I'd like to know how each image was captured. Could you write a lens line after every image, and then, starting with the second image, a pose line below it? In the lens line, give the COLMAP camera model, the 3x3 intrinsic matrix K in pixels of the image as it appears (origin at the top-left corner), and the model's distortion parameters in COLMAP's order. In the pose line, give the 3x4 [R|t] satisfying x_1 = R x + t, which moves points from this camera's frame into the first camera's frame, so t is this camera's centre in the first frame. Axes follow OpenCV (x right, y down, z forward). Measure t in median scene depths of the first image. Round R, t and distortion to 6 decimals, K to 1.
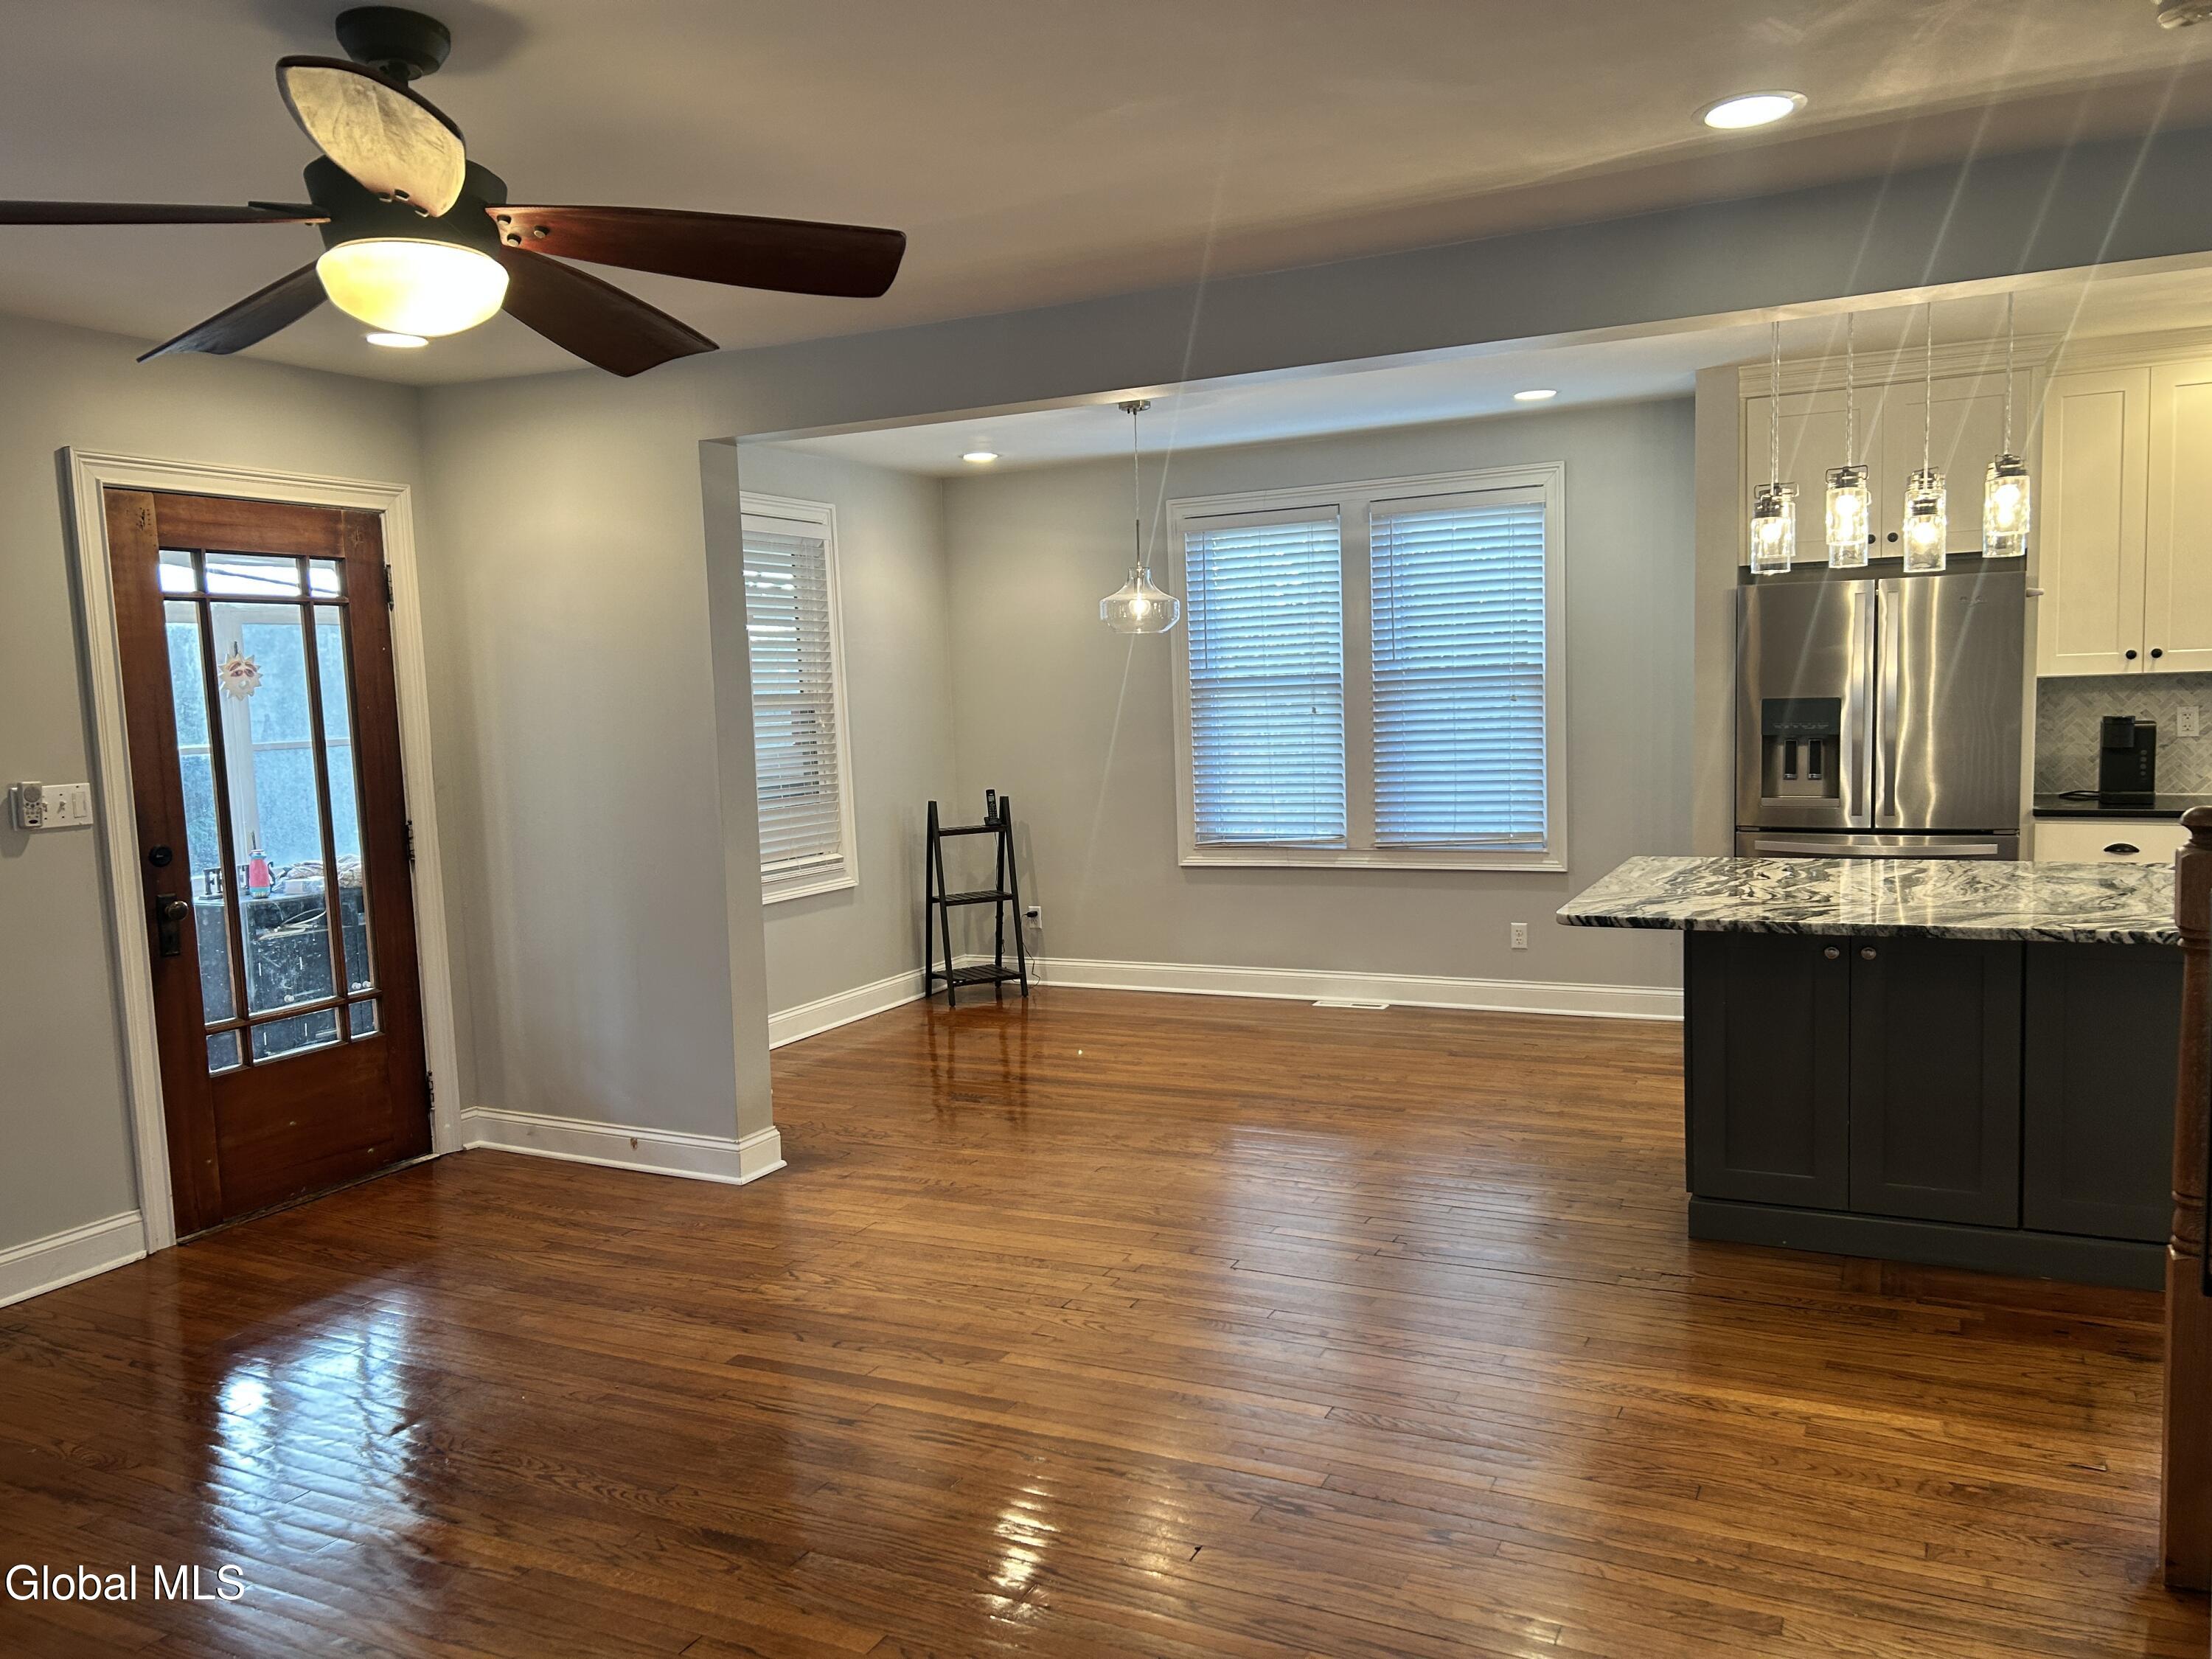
lens RADIAL K [[1657.5, 0, 1120.7], [0, 1657.5, 833.8], [0, 0, 1]] dist [0.060661, -0.069828]
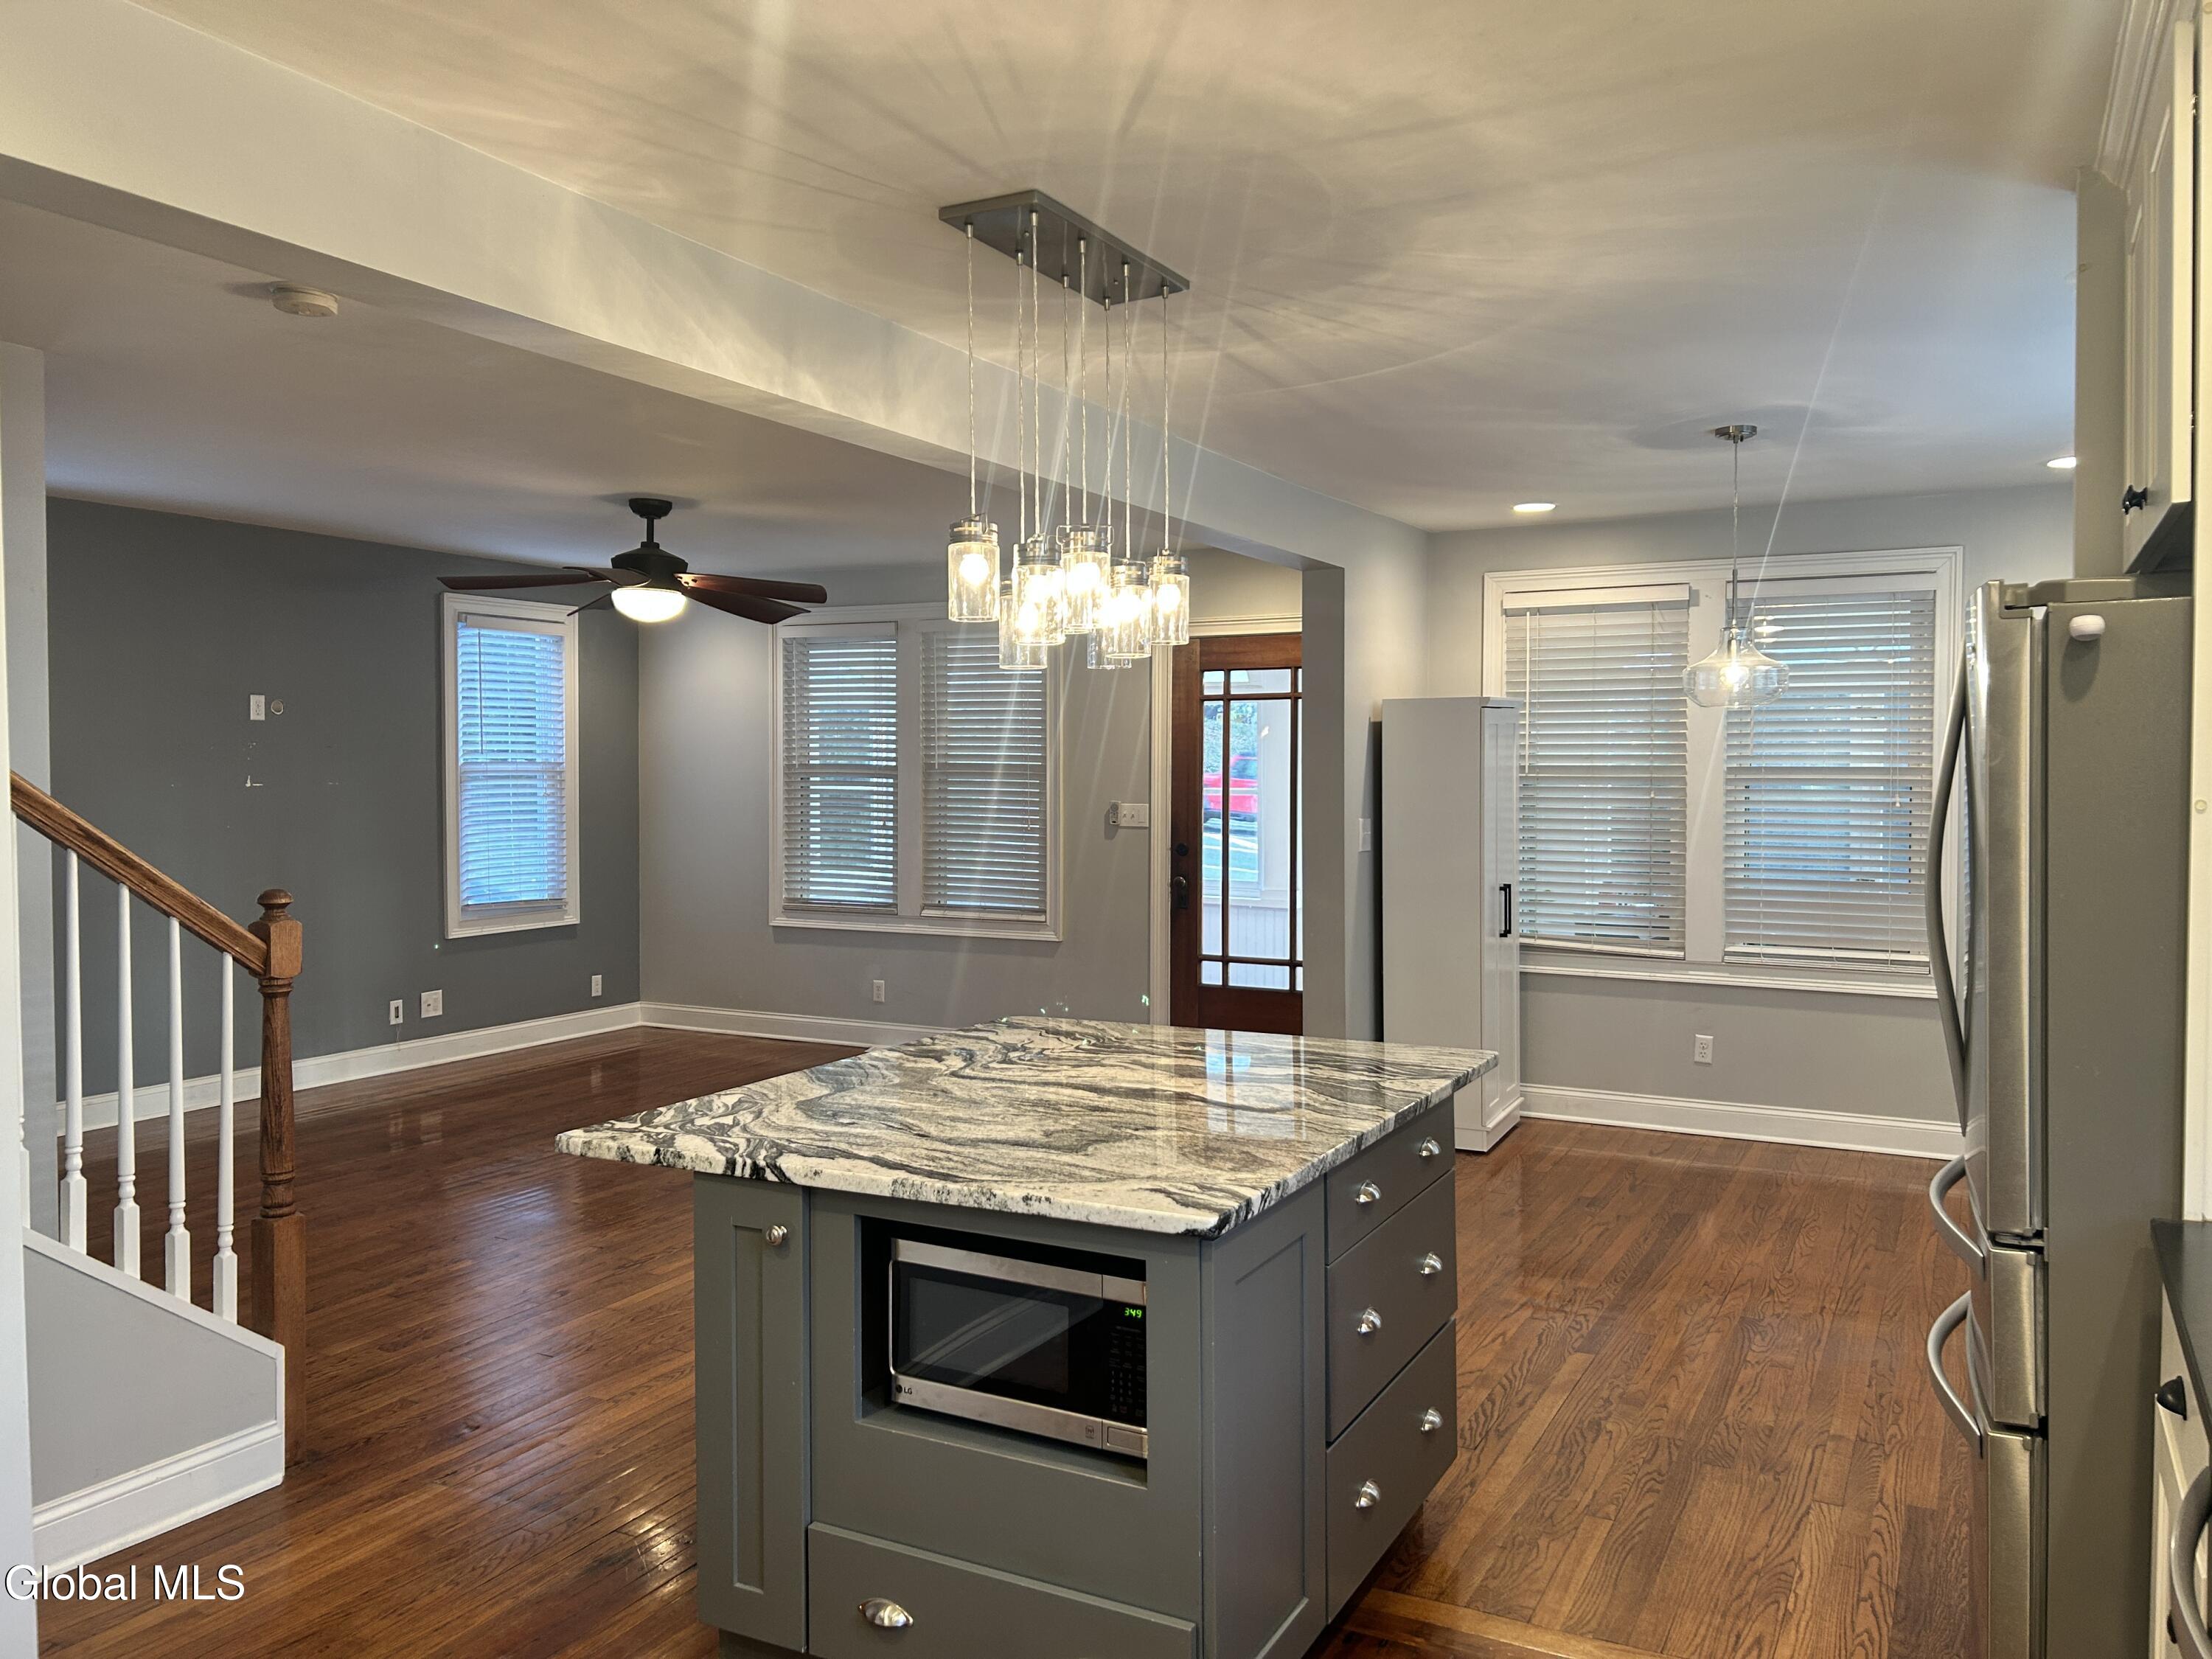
lens RADIAL K [[1657.5, 0, 1091.8], [0, 1657.5, 824.3], [0, 0, 1]] dist [0.060661, -0.069828]
pose [[-0.035980, 0.071256, -0.996809, 1.007293], [-0.087296, 0.993418, 0.074165, -0.117378], [0.995532, 0.089686, -0.029523, 0.861007]]
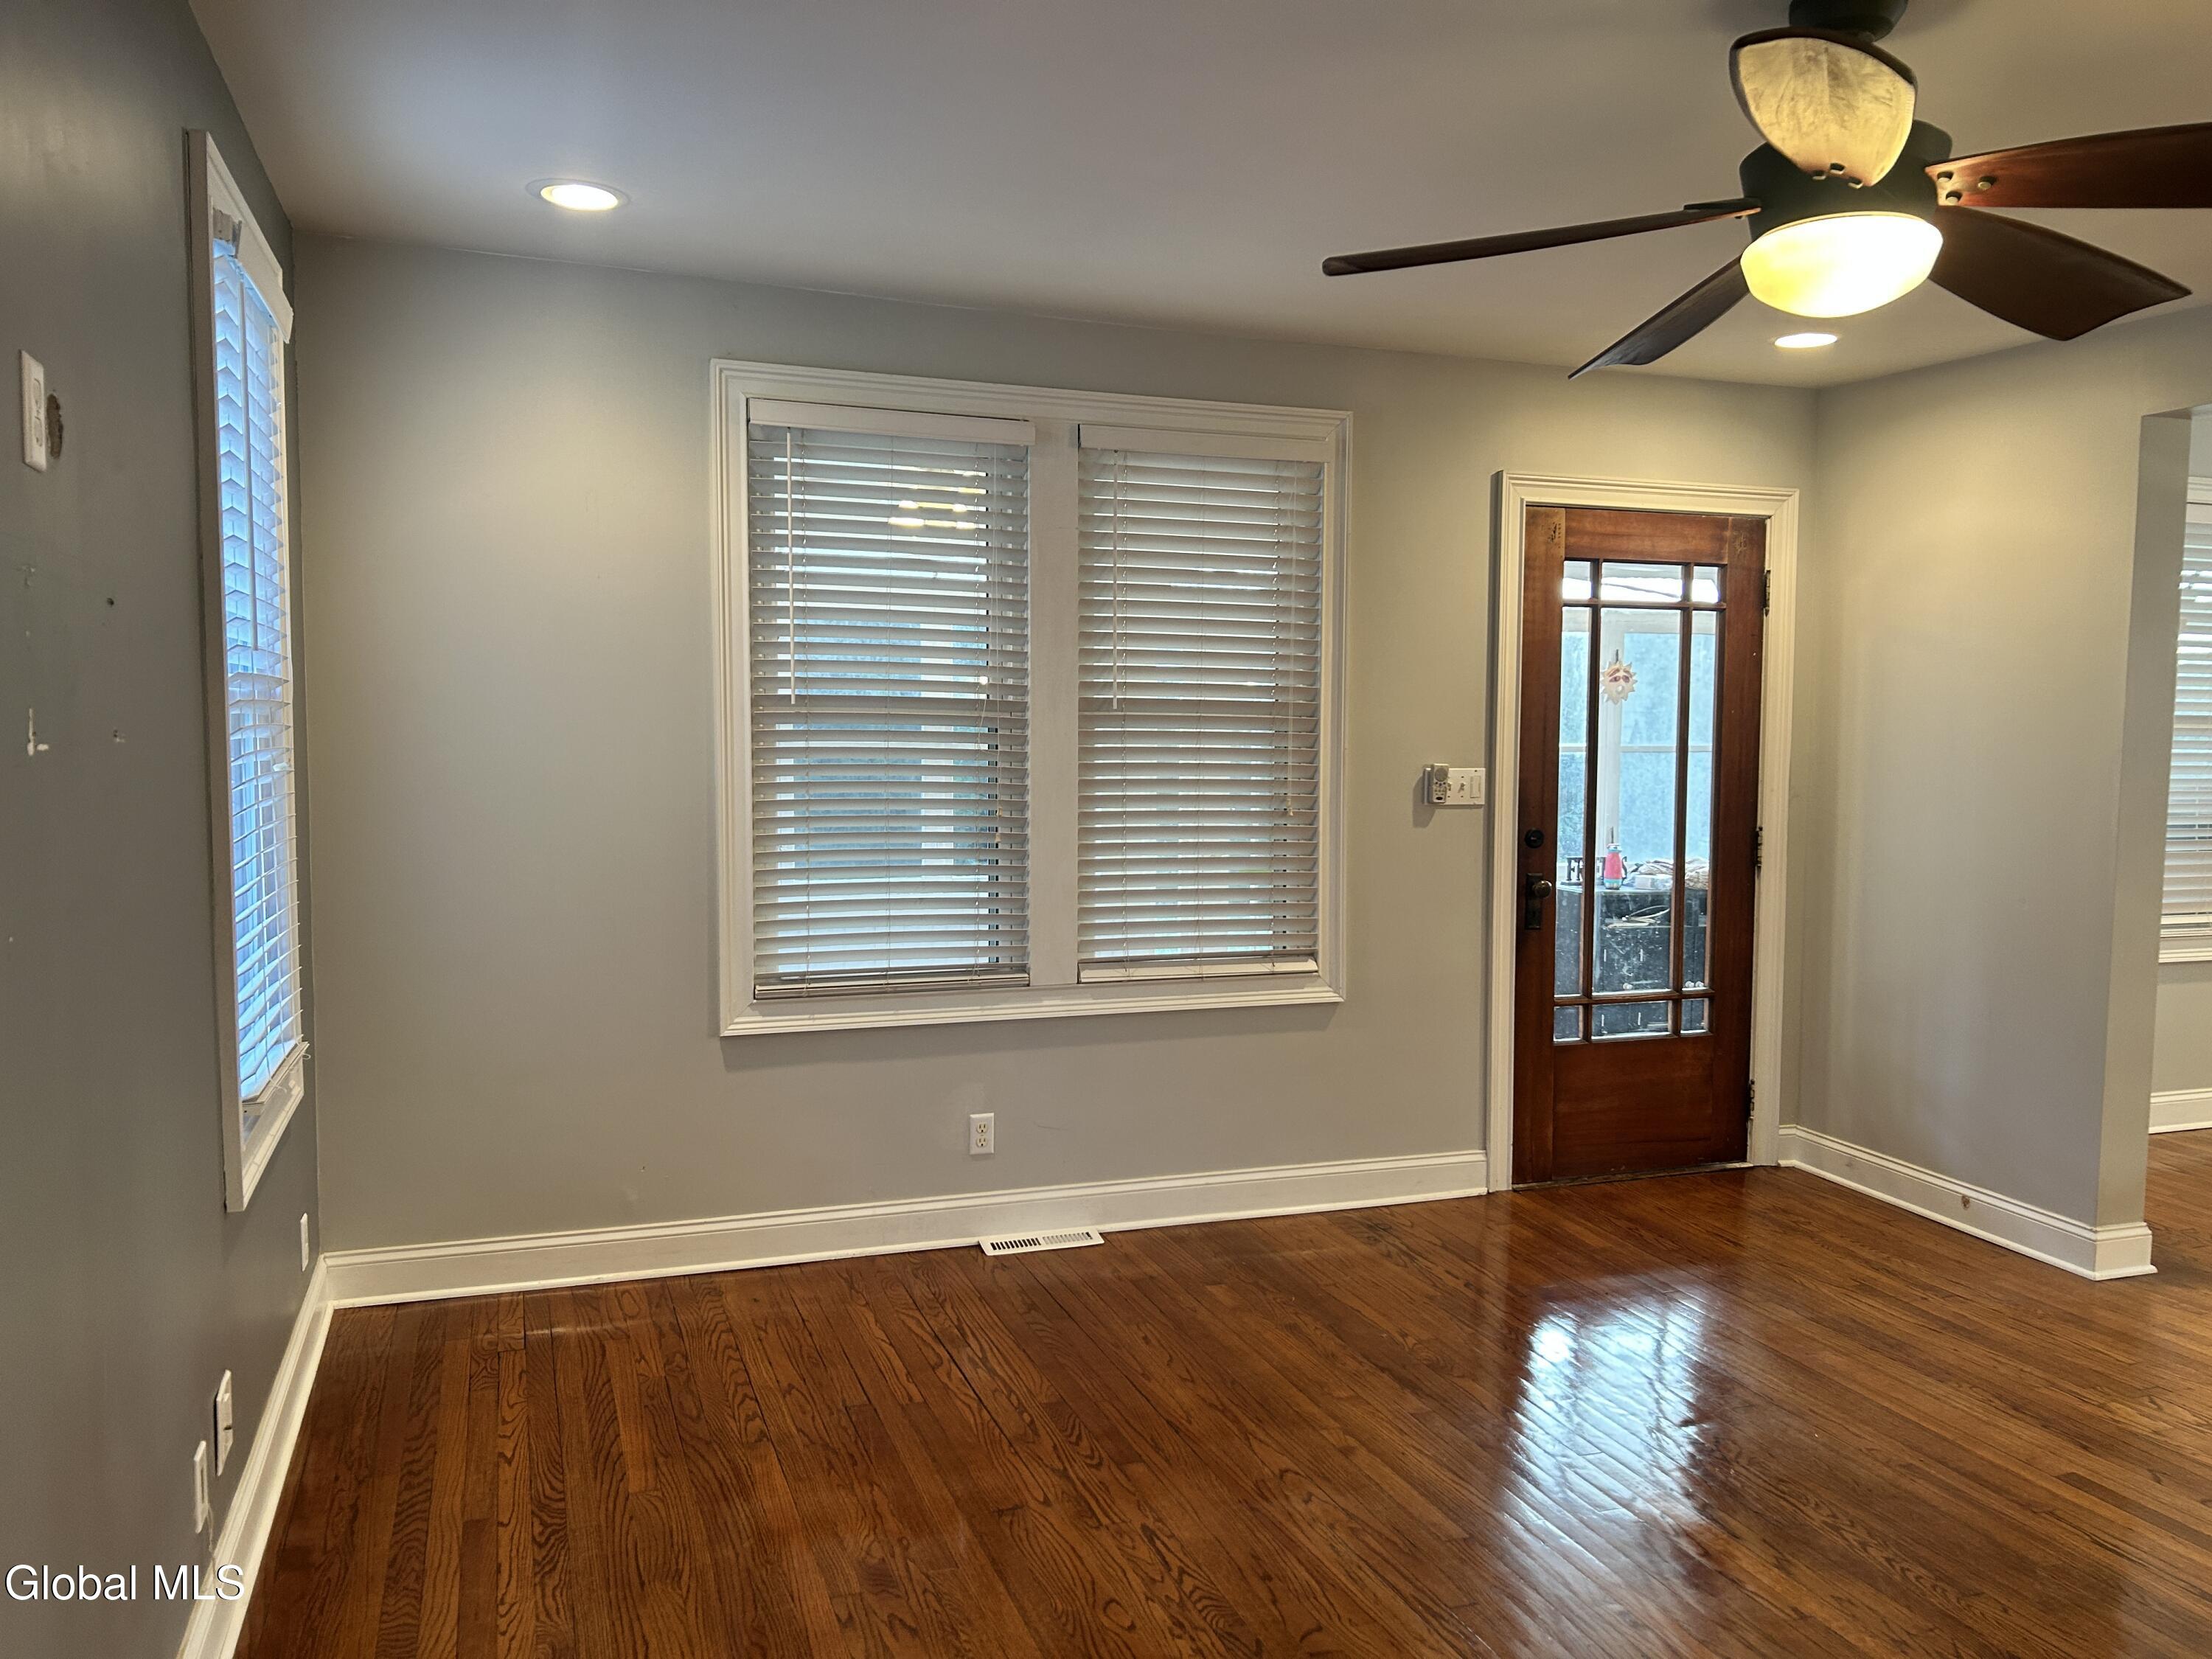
lens RADIAL K [[1657.5, 0, 1101.6], [0, 1657.5, 860.9], [0, 0, 1]] dist [0.060661, -0.069828]
pose [[0.711112, 0.098315, -0.696170, -0.010057], [-0.094600, 0.994550, 0.043823, 0.005939], [0.696685, 0.034695, 0.716538, 0.015775]]
